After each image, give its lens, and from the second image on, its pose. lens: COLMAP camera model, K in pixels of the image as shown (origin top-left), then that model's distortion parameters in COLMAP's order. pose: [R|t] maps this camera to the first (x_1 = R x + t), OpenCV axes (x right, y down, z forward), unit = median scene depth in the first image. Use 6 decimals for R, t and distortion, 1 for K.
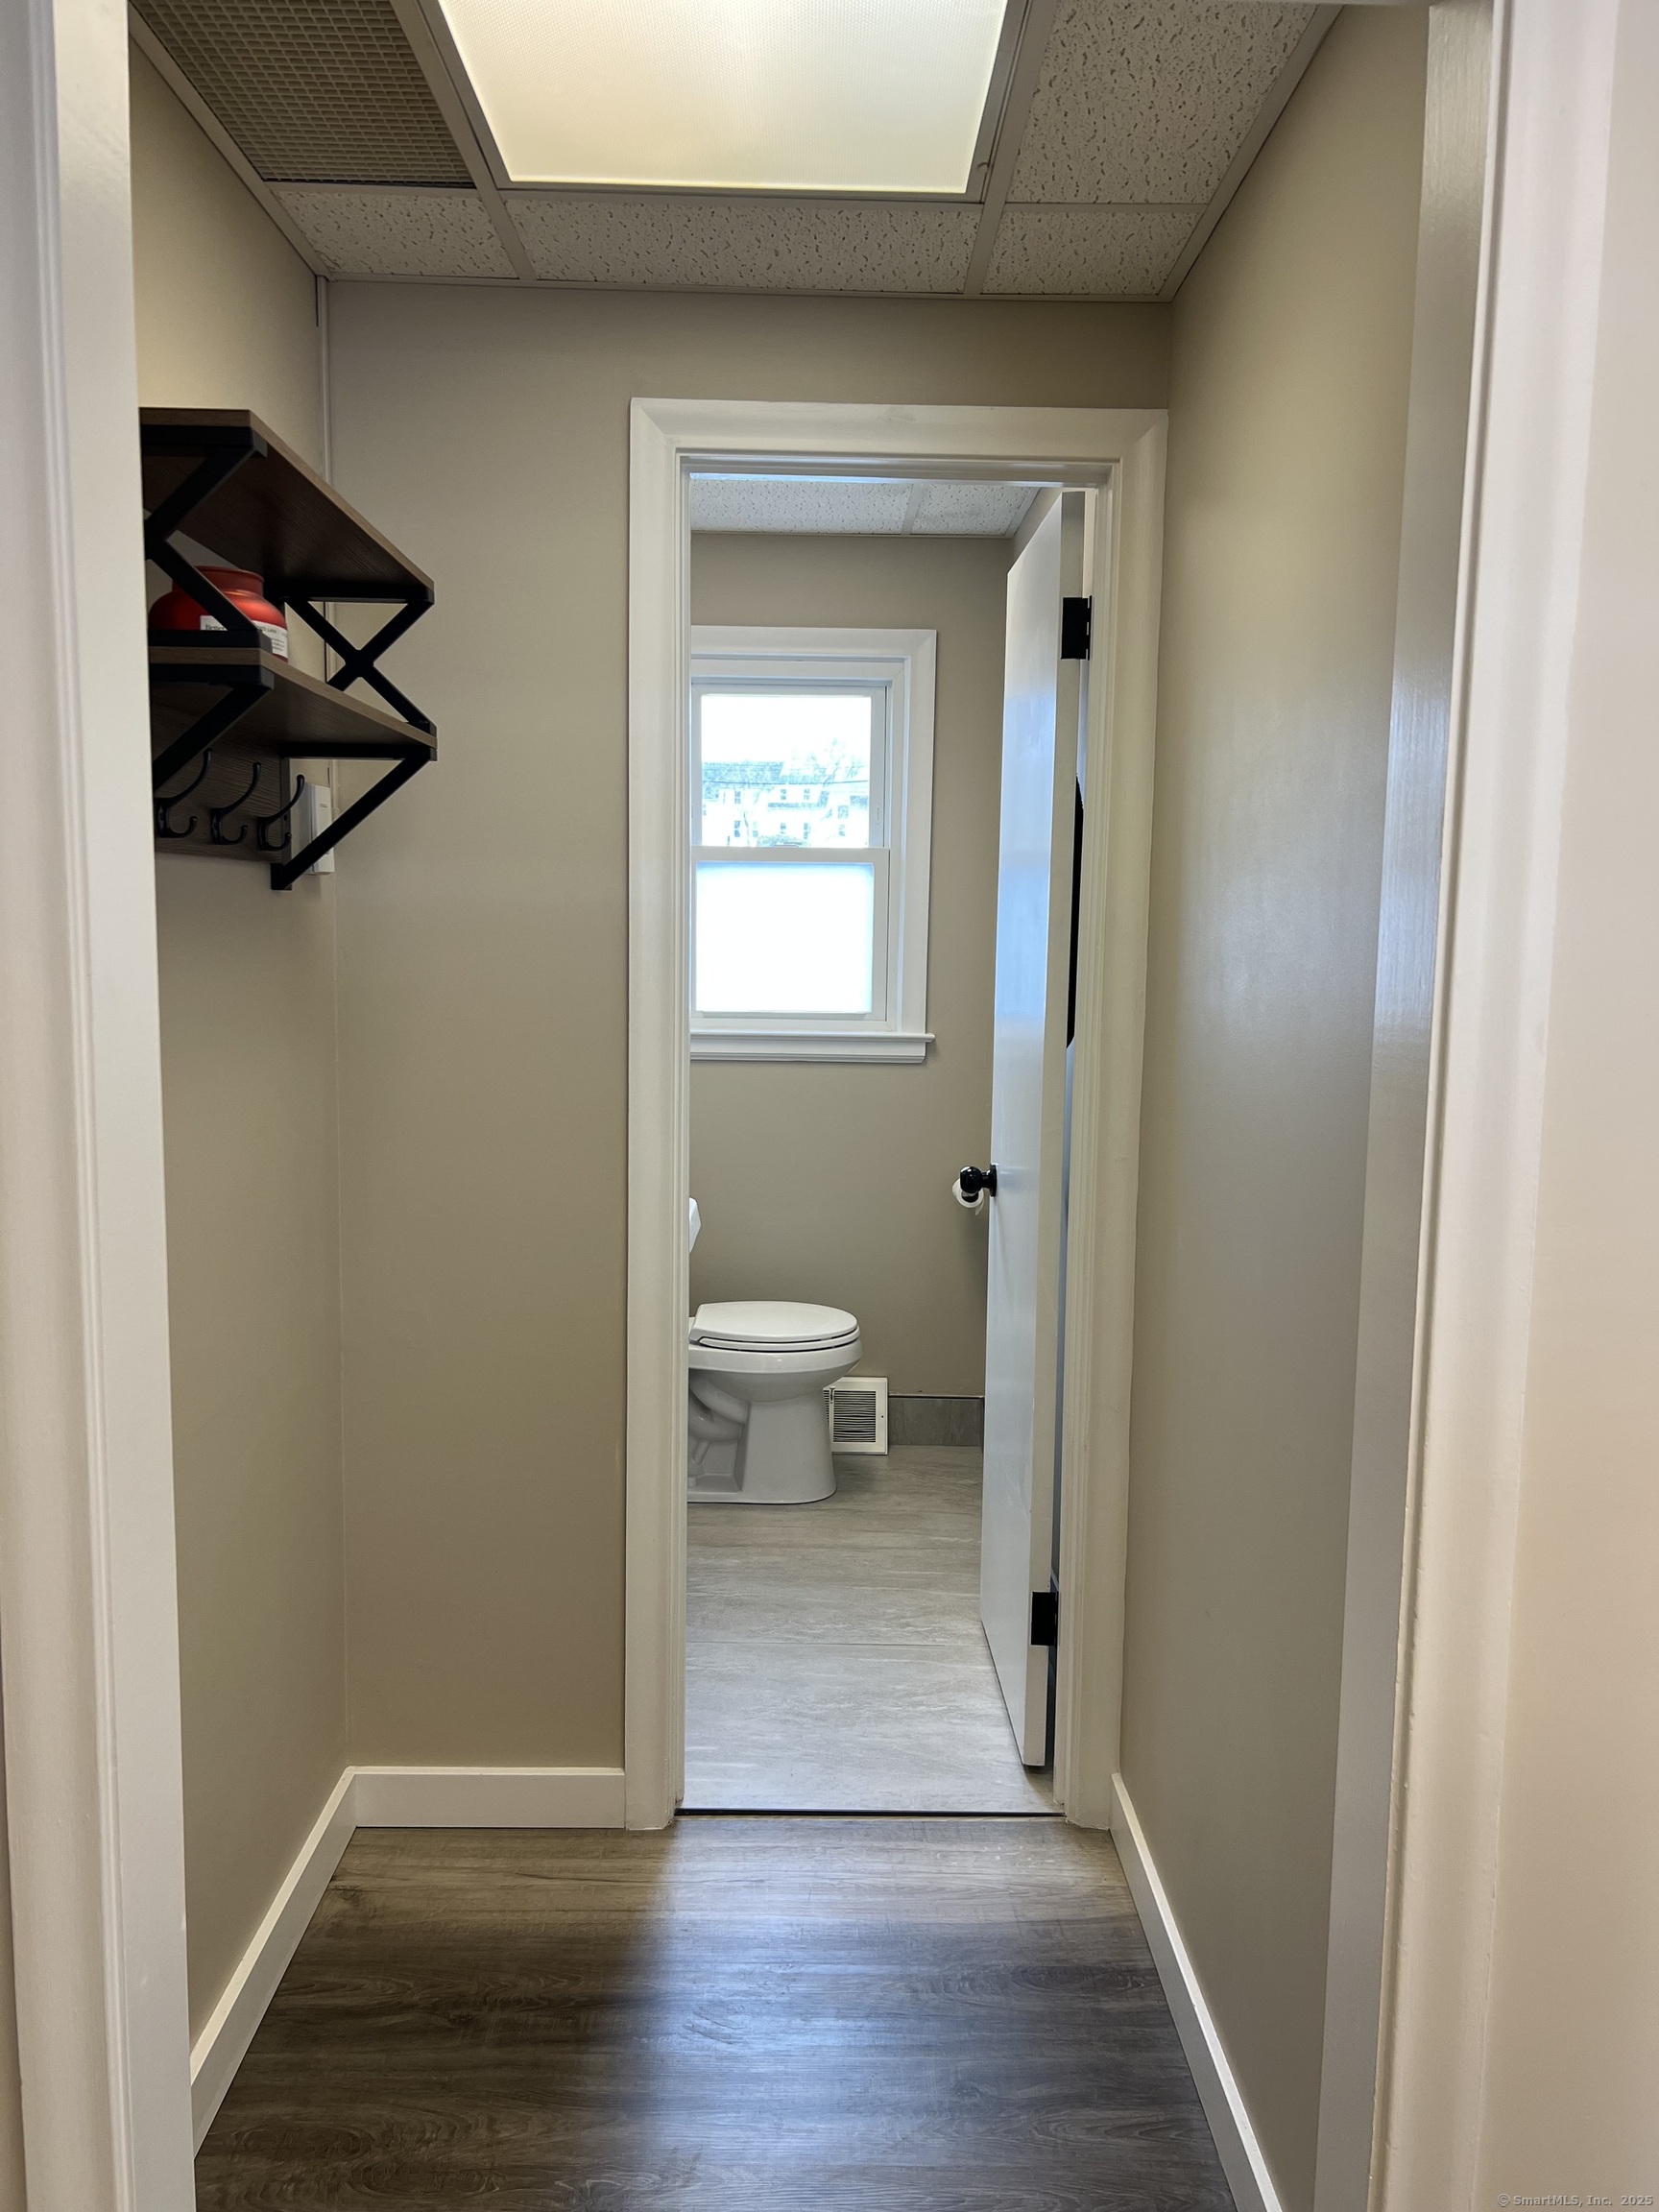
lens RADIAL K [[1640.7, 0, 829.5], [0, 1640.7, 1106.0], [0, 0, 1]] dist [-0.000992, -0.007139]
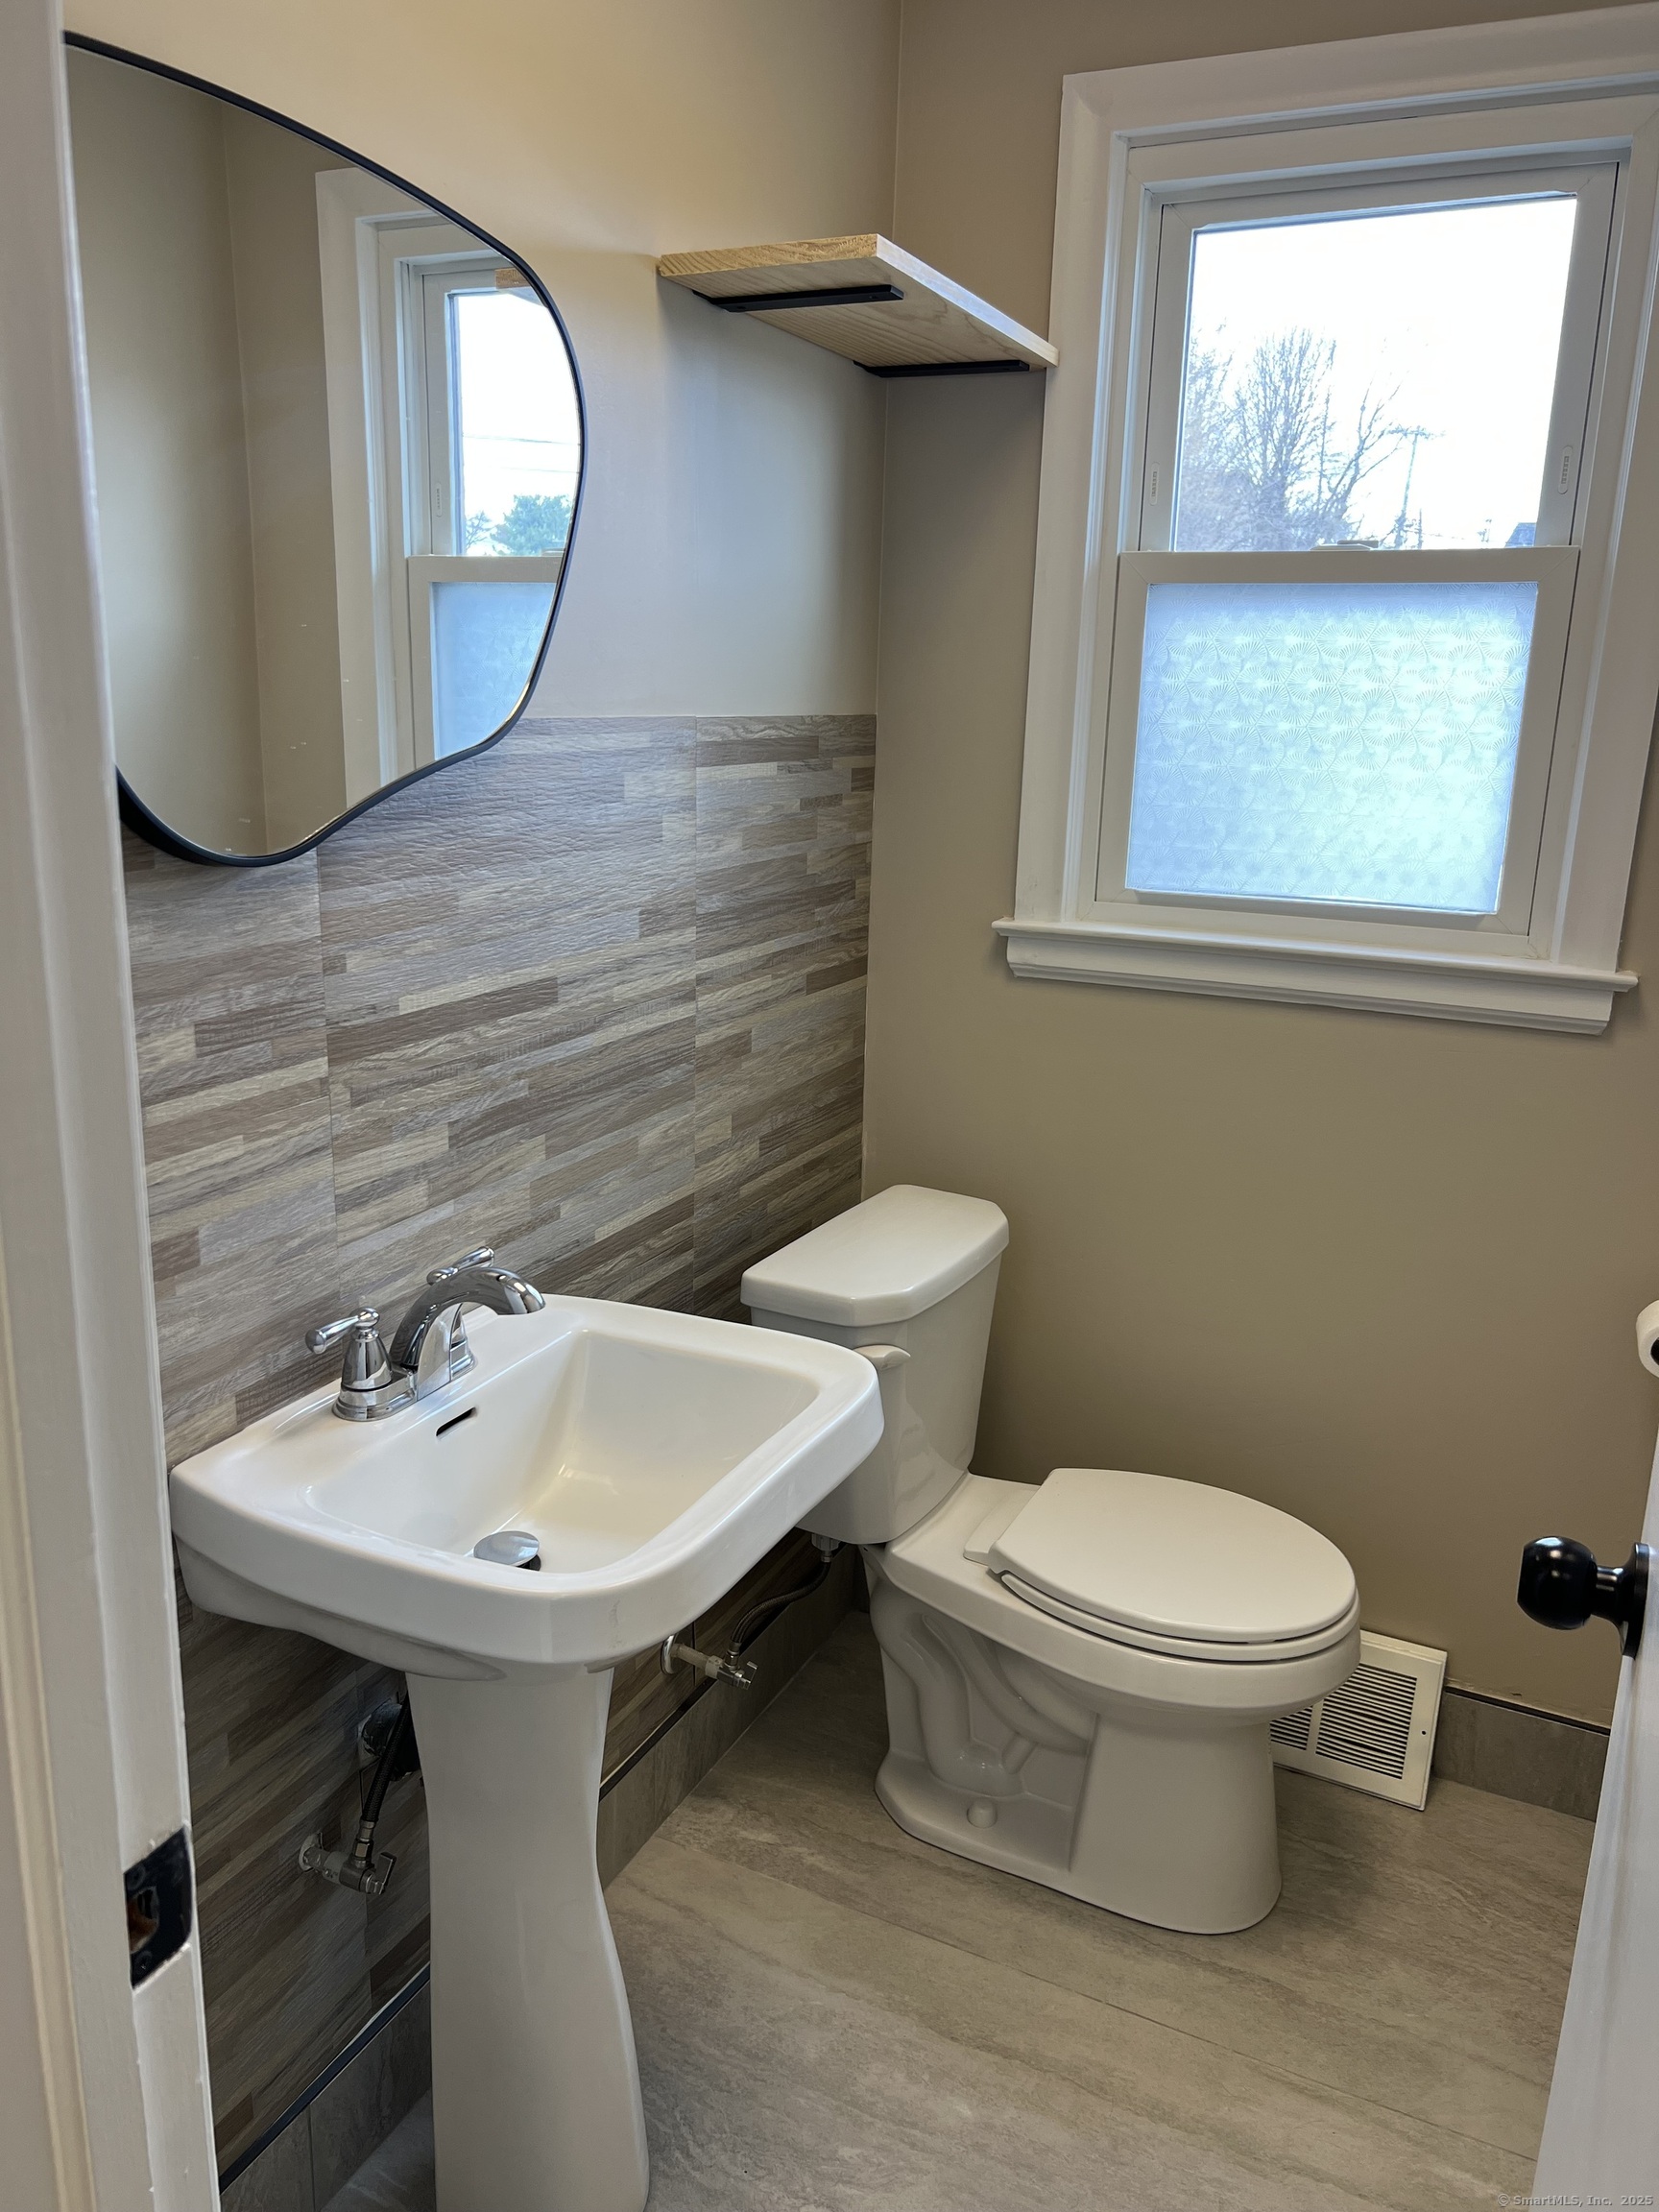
lens RADIAL K [[1640.7, 0, 829.5], [0, 1640.7, 1106.0], [0, 0, 1]] dist [-0.000992, -0.007139]
pose [[0.895030, 0.117284, -0.430309, 0.066573], [-0.065554, 0.988921, 0.133187, -0.056531], [0.441163, -0.090998, 0.892802, 0.524994]]
